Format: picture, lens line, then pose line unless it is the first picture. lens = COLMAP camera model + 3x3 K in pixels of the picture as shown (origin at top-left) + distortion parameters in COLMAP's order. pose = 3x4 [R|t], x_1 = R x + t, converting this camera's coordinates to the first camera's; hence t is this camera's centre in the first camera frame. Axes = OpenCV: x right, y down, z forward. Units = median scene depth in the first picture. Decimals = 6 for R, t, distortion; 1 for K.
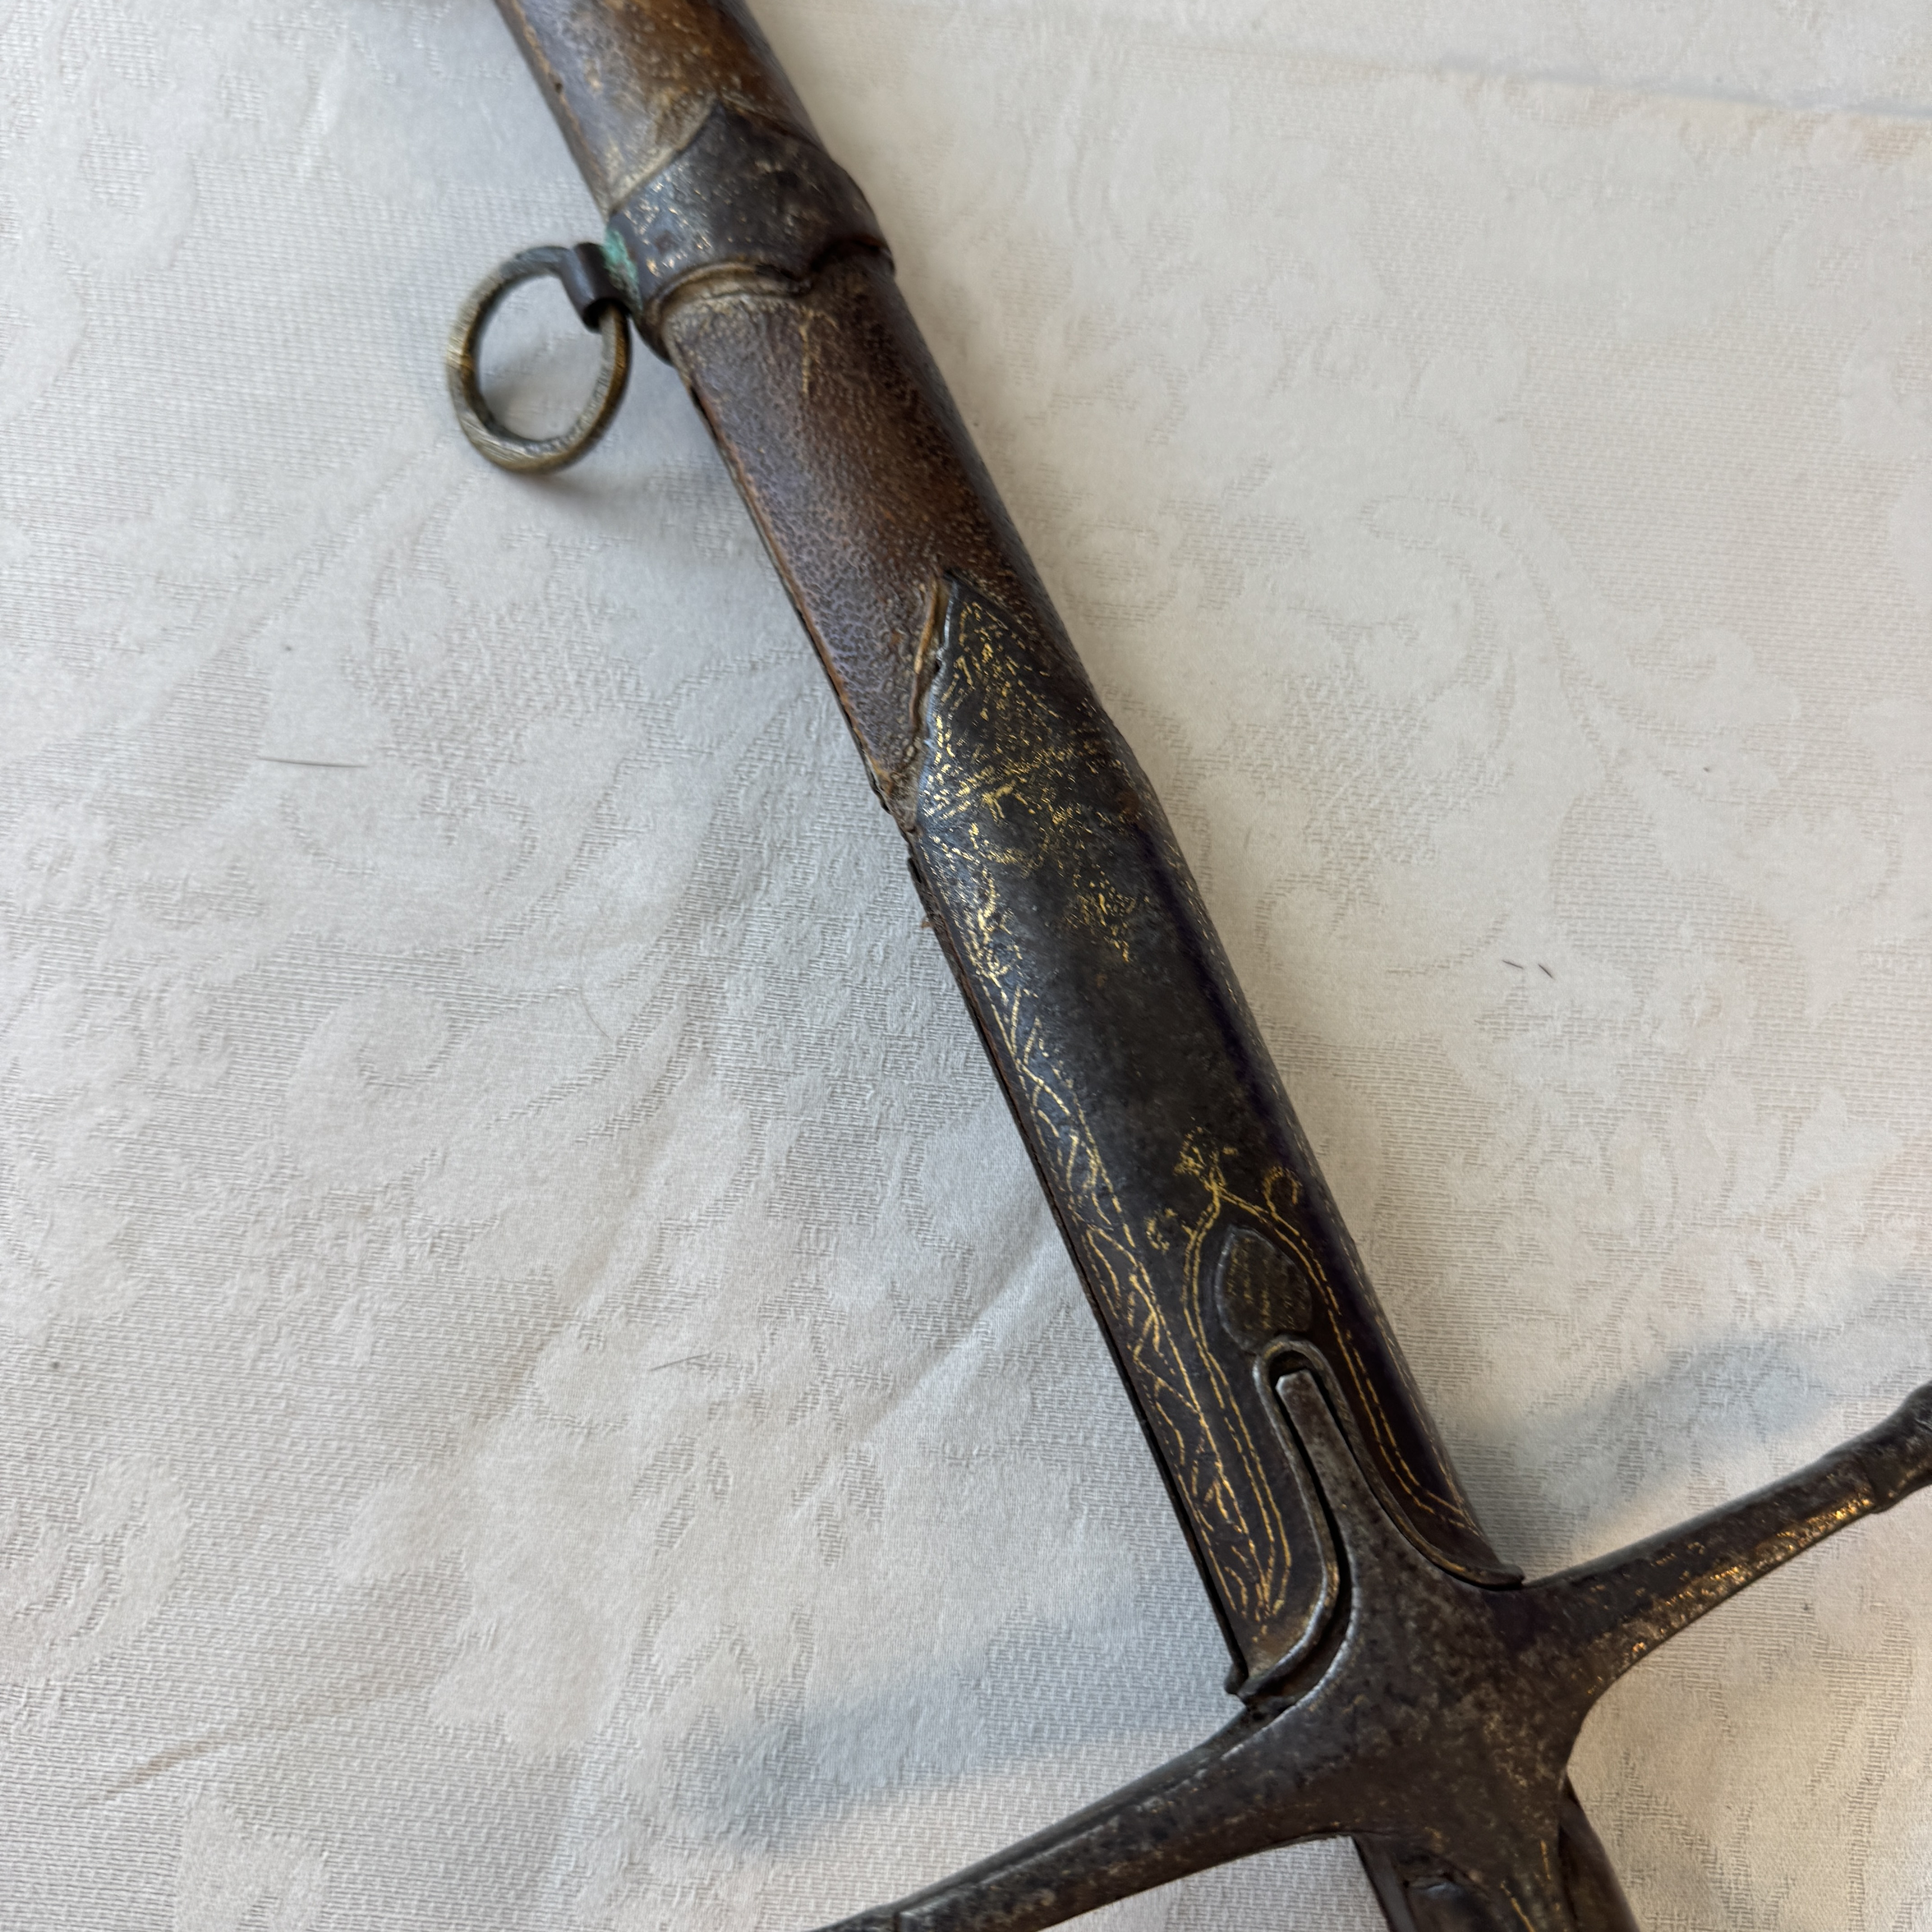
lens RADIAL K [[1851.5, 0, 976.3], [0, 1851.5, 974.7], [0, 0, 1]] dist [0.003061, 0.000000]
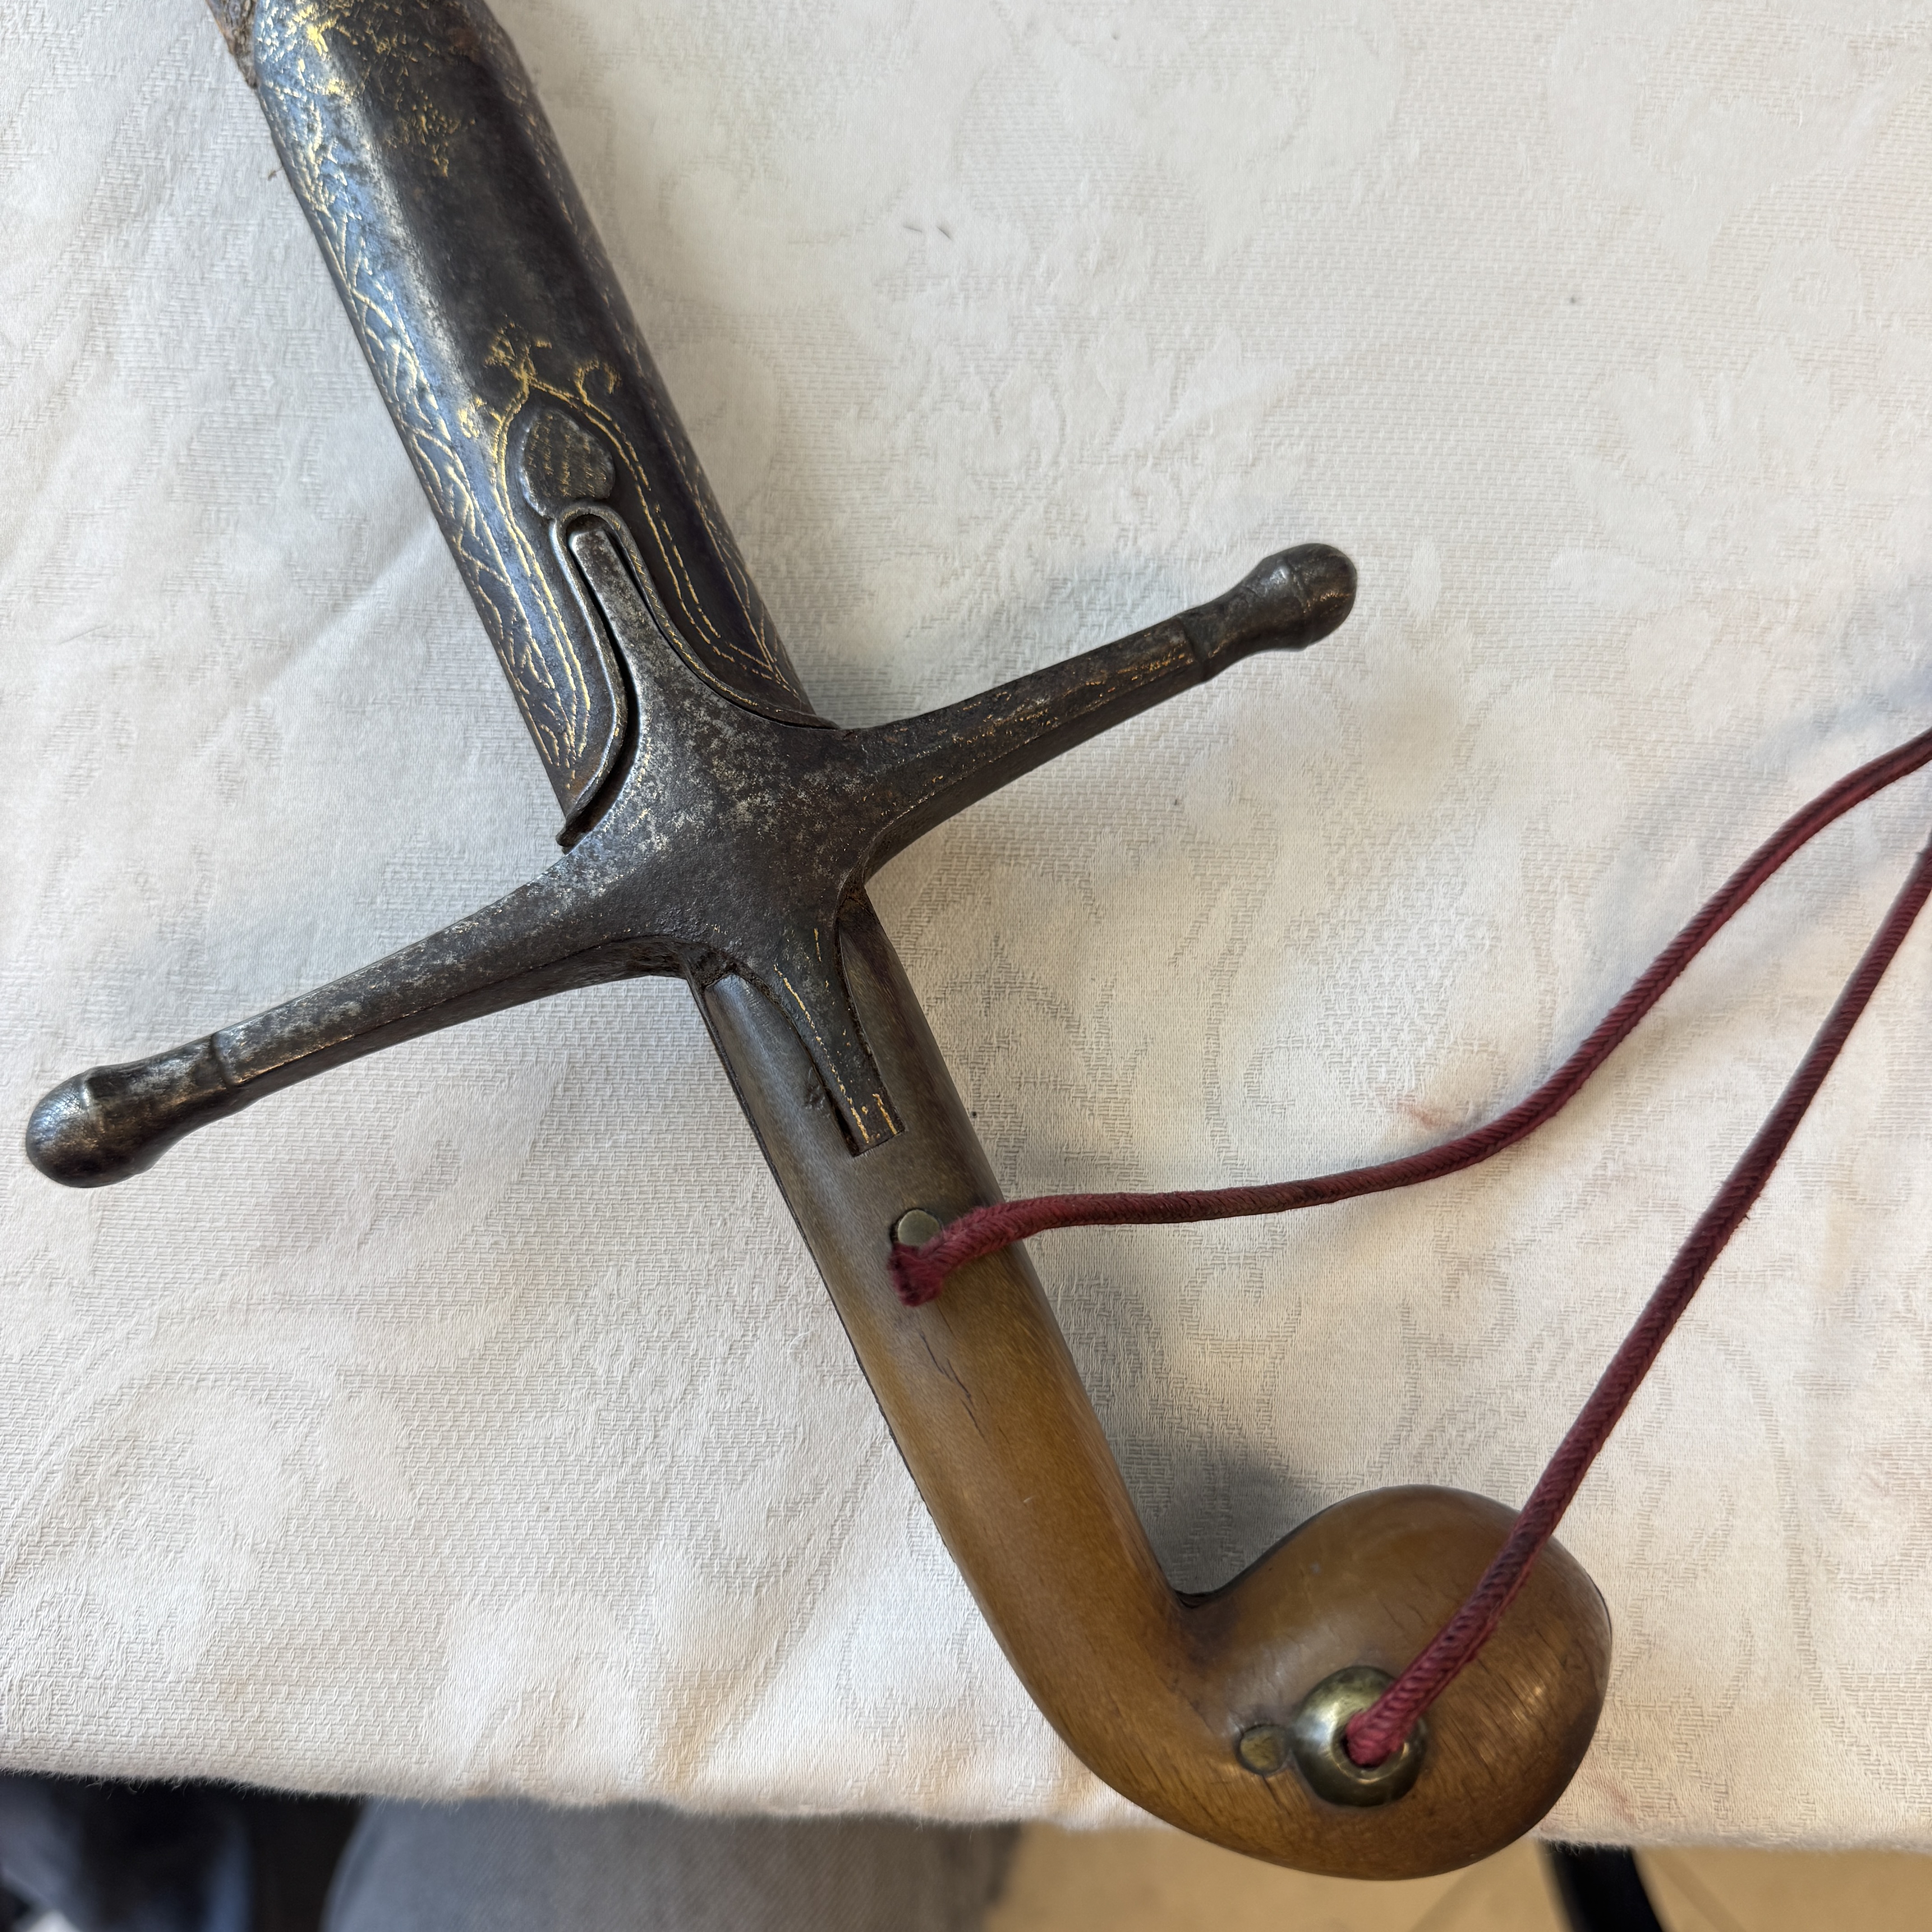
lens RADIAL K [[1851.5, 0, 957.3], [0, 1851.5, 967.9], [0, 0, 1]] dist [0.003061, 0.000000]
pose [[0.998194, -0.059112, -0.010725, 0.326447], [0.059883, 0.993322, 0.098619, 0.320502], [0.004823, -0.099083, 0.995067, -0.049595]]
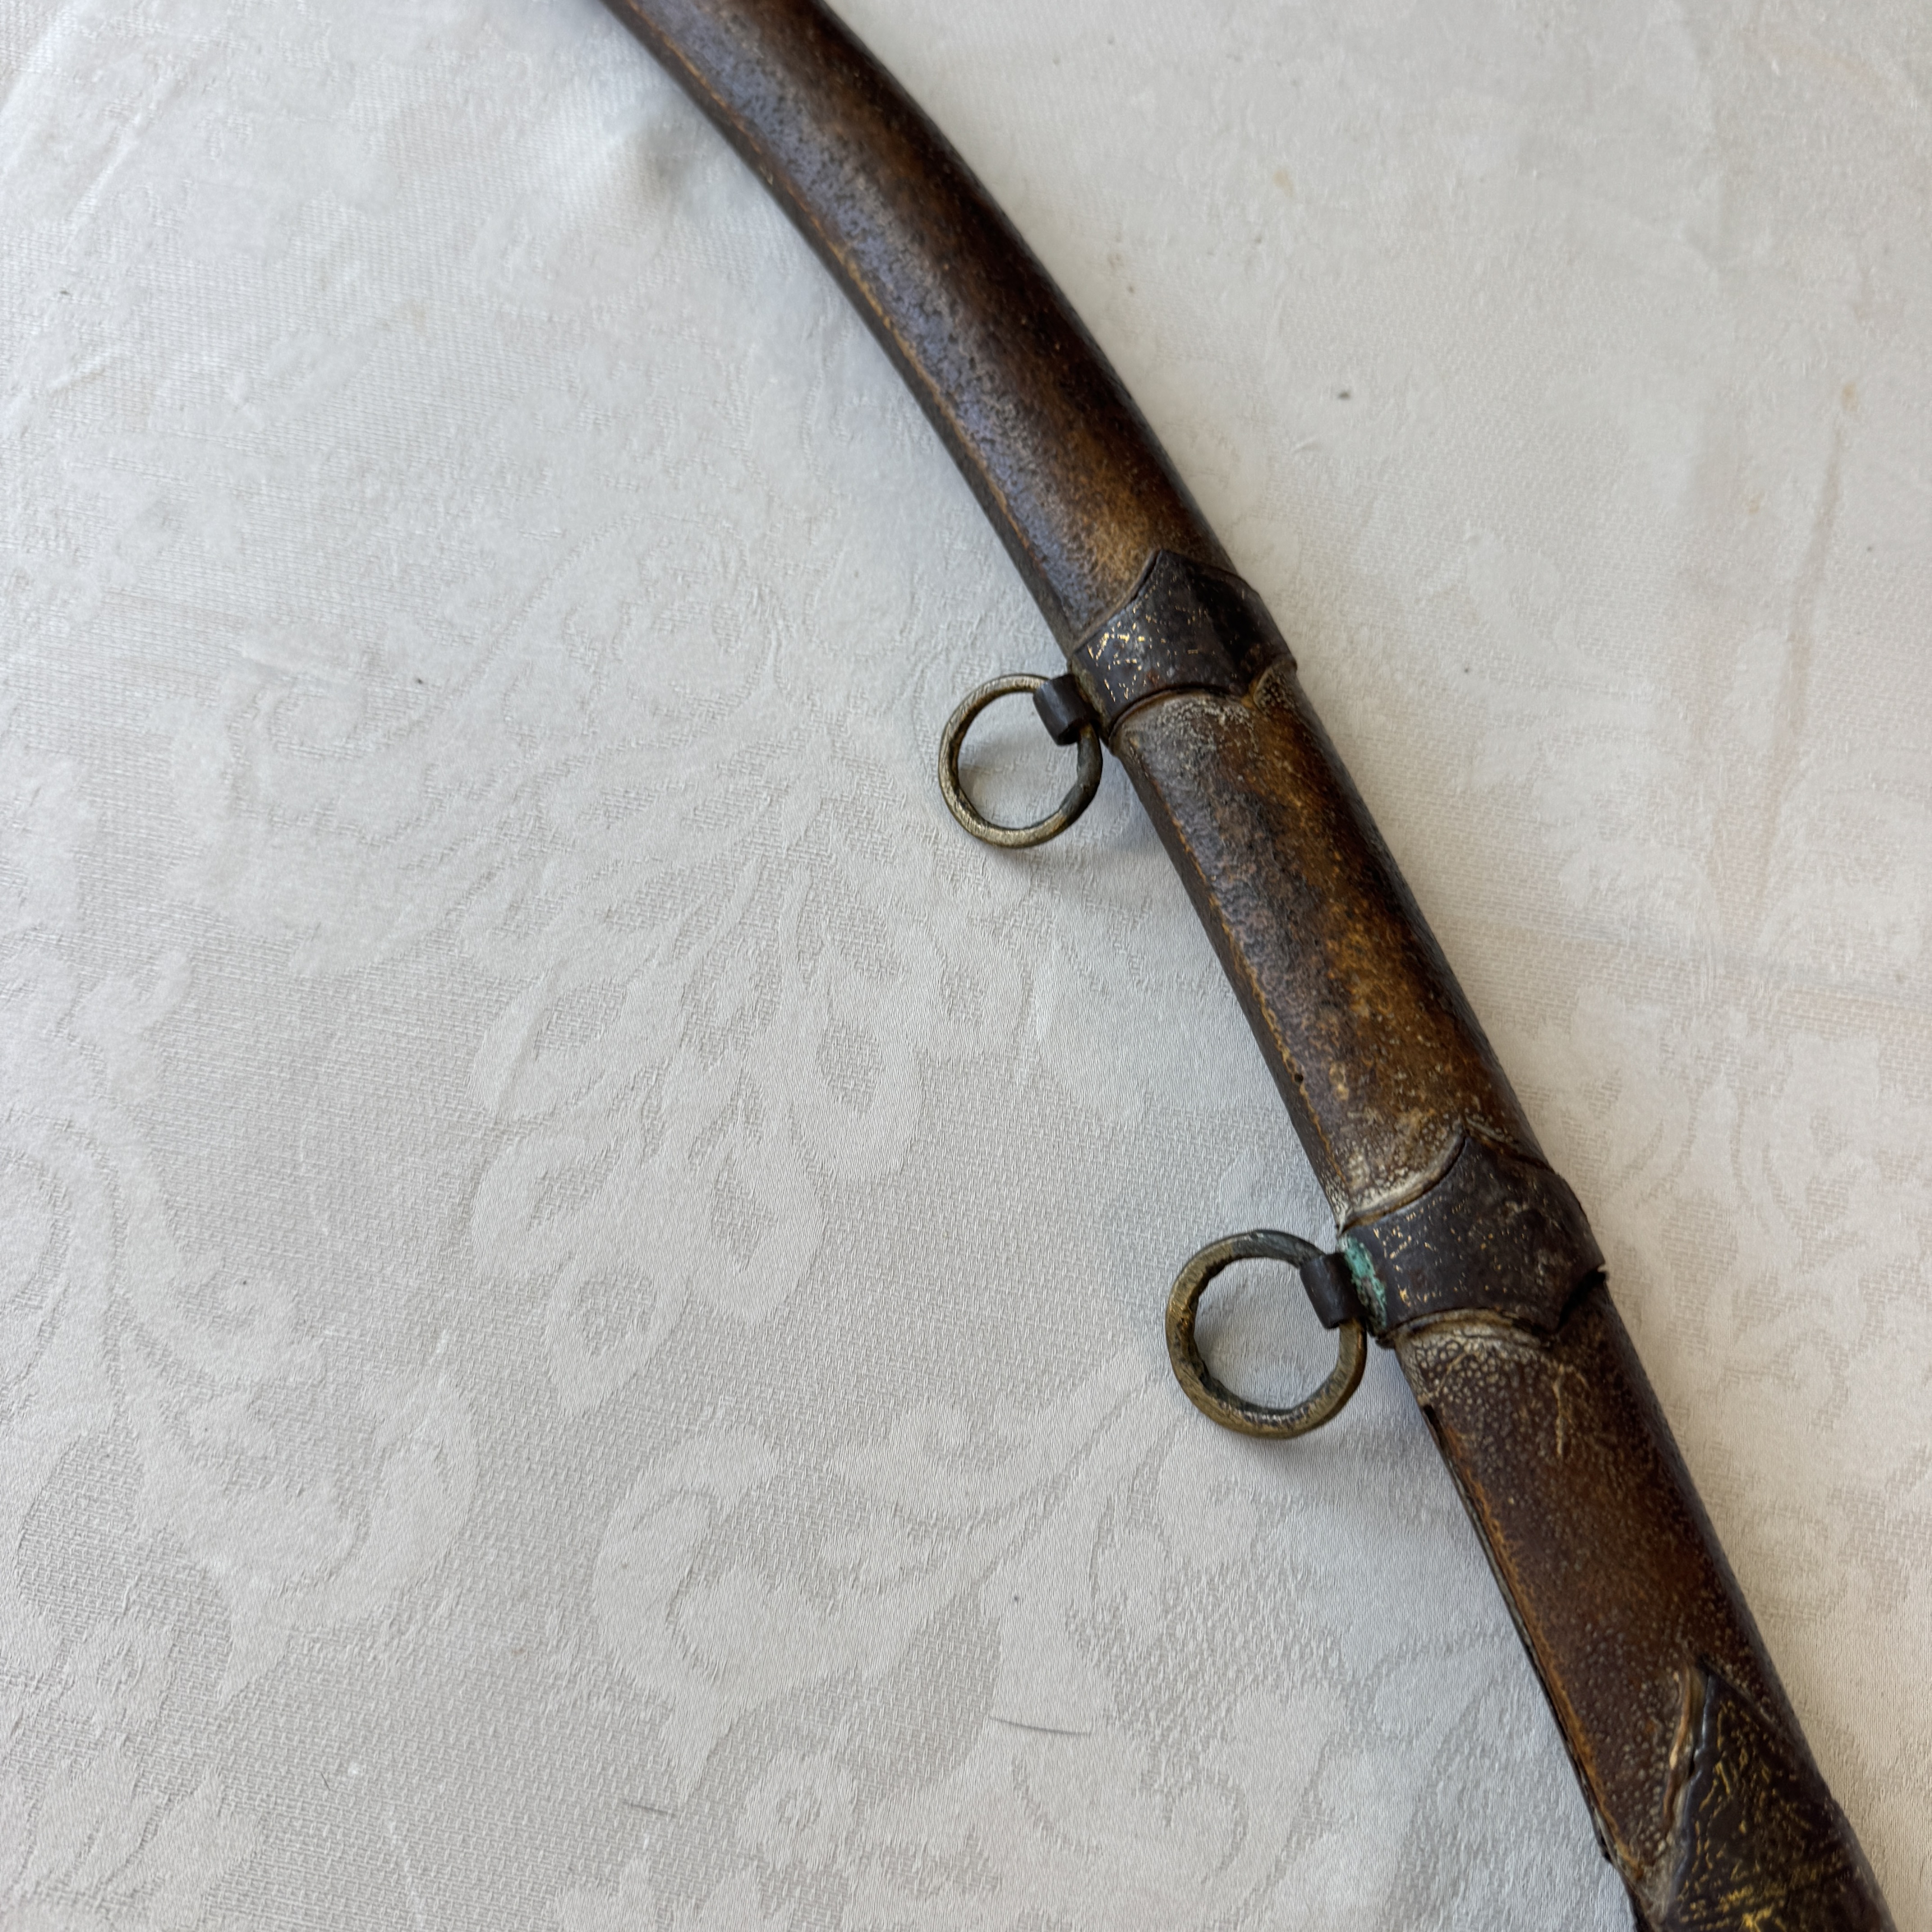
lens RADIAL K [[1851.5, 0, 978.2], [0, 1851.5, 923.0], [0, 0, 1]] dist [0.003061, 0.000000]
pose [[0.995667, 0.080981, -0.045702, -0.412273], [-0.084440, 0.993237, -0.079684, -0.520300], [0.038940, 0.083198, 0.995772, -0.096208]]
